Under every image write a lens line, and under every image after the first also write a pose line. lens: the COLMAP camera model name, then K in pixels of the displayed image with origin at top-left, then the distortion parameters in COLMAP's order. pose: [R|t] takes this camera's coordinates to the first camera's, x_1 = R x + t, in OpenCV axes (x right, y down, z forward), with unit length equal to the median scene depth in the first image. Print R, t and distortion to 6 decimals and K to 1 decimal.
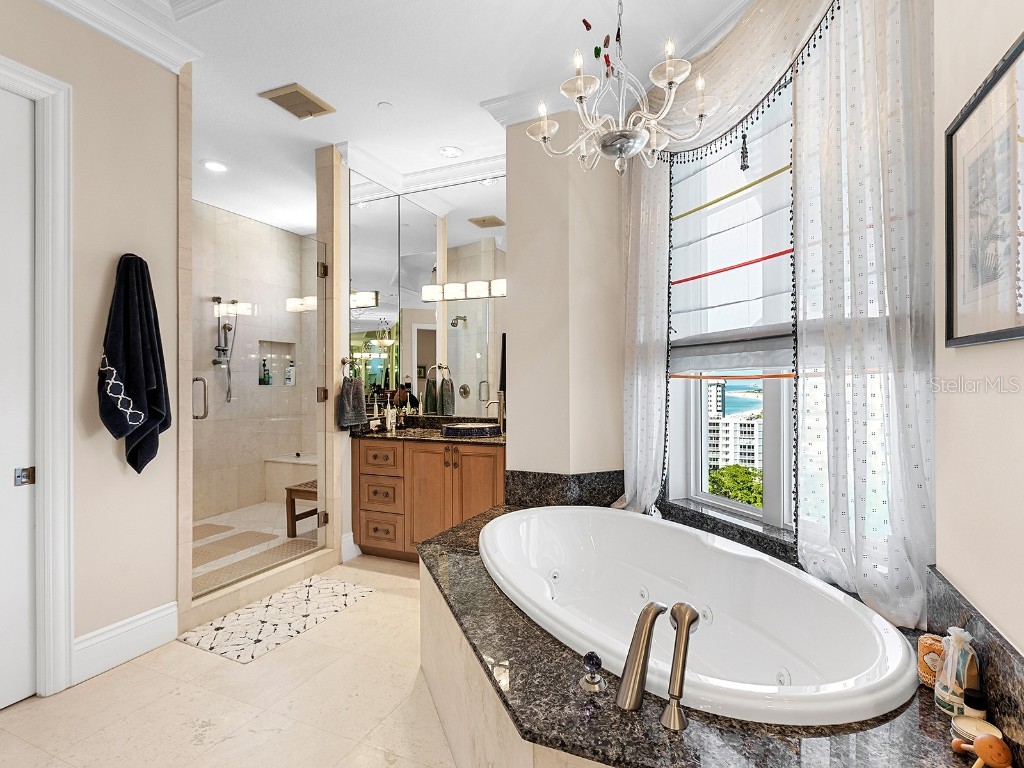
lens RADIAL K [[509.9, 0, 520.7], [0, 509.9, 382.3], [0, 0, 1]] dist [-0.001440, -0.001472]
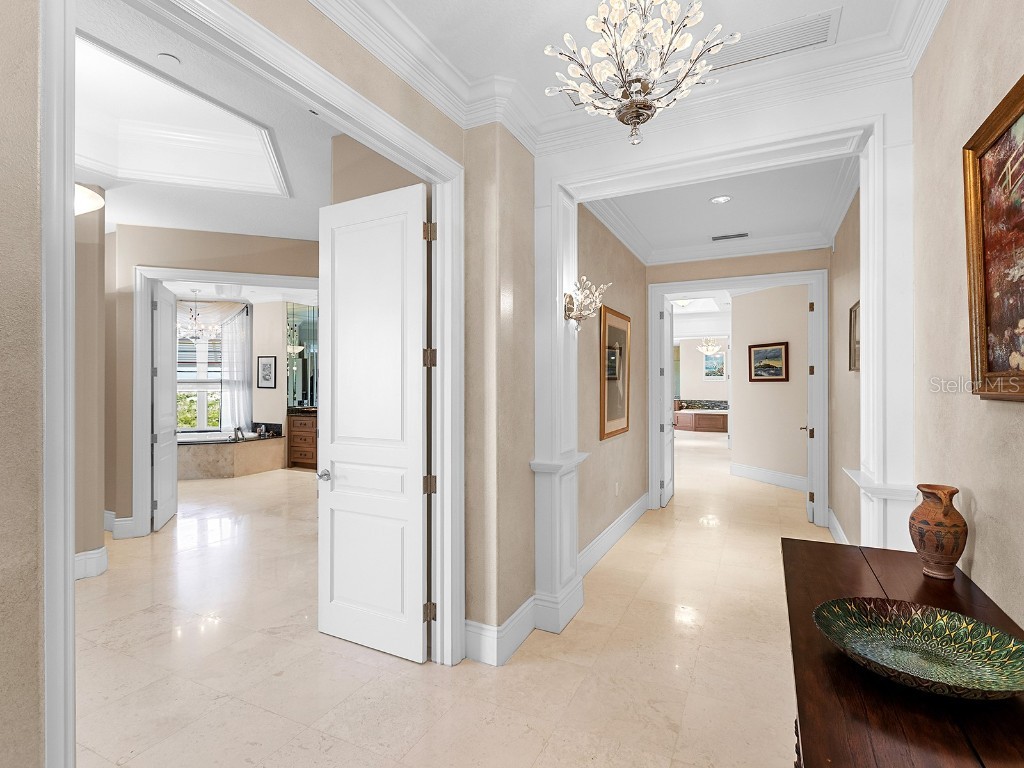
lens RADIAL K [[509.9, 0, 520.7], [0, 509.9, 382.3], [0, 0, 1]] dist [-0.001440, -0.001472]
pose [[0.028393, 0.004045, 0.999589, -2.617822], [-0.003976, 0.999984, -0.003934, -0.056551], [-0.999589, -0.003863, 0.028409, -1.210315]]
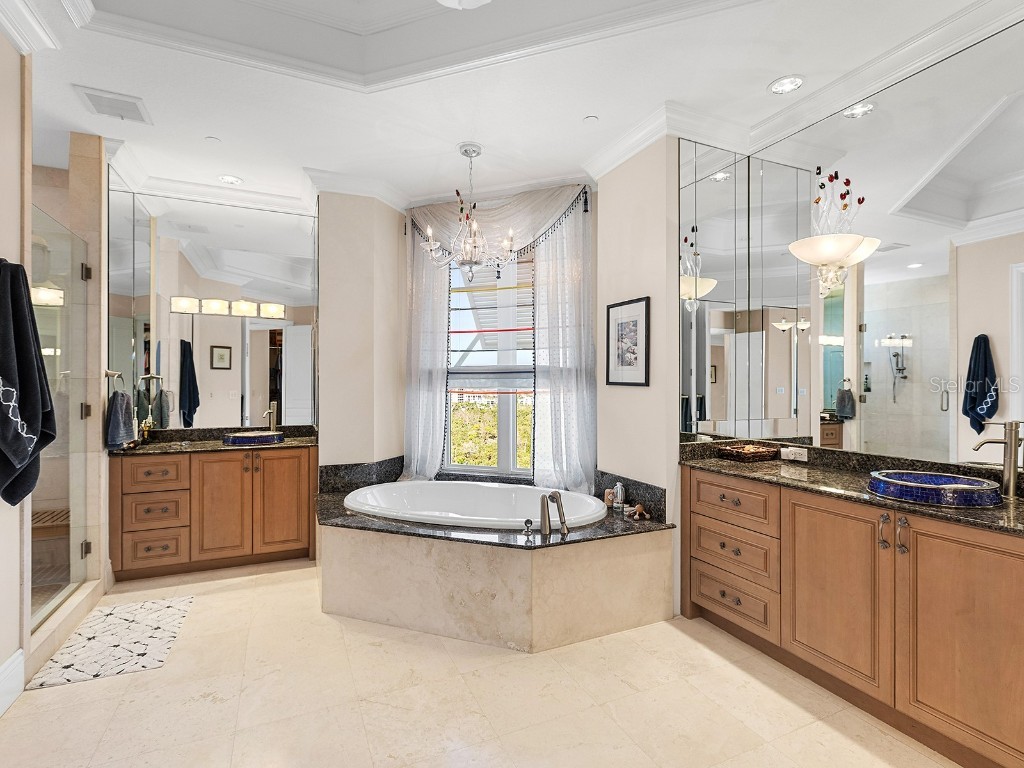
lens RADIAL K [[509.9, 0, 520.7], [0, 509.9, 382.3], [0, 0, 1]] dist [-0.001440, -0.001472]
pose [[0.666971, 0.005082, 0.745066, -0.661438], [-0.003107, 0.999987, -0.004040, -0.030346], [-0.745077, 0.000380, 0.666978, -0.209772]]
